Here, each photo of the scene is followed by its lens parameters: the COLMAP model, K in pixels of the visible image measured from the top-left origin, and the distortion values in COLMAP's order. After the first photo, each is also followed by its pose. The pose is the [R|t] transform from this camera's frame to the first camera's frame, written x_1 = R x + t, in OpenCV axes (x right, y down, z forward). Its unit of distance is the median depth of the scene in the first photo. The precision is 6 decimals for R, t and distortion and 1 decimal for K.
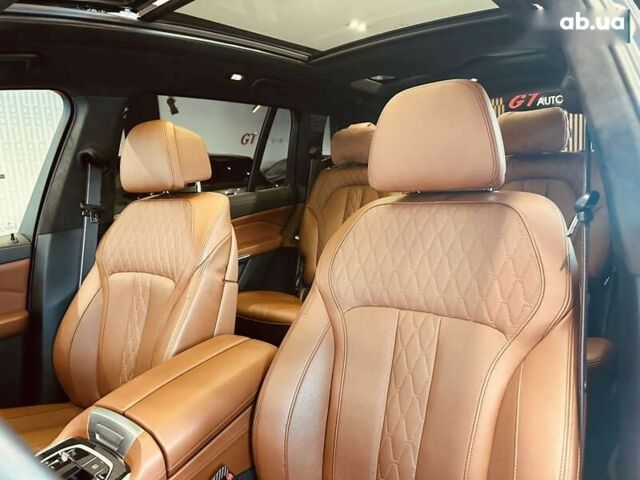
lens RADIAL K [[475.9, 0, 320.0], [0, 475.9, 240.0], [0, 0, 1]] dist [0.030088, -0.004535]
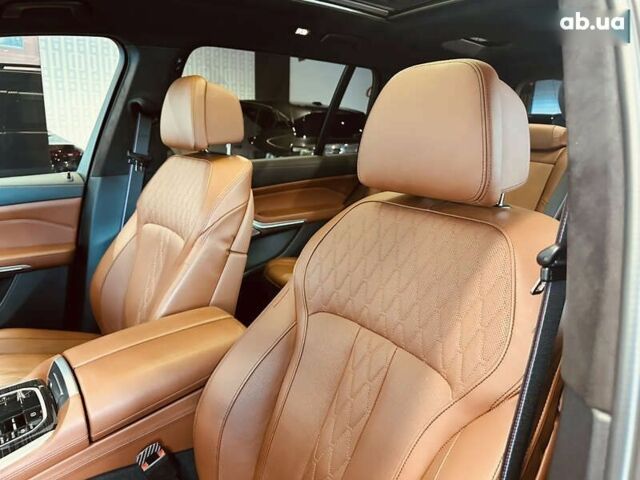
lens RADIAL K [[475.9, 0, 320.0], [0, 475.9, 240.0], [0, 0, 1]] dist [0.030088, -0.004535]
pose [[0.953200, 0.165103, -0.253278, 0.196531], [-0.139725, 0.983462, 0.115238, -0.066874], [0.268116, -0.074456, 0.960505, 0.105759]]
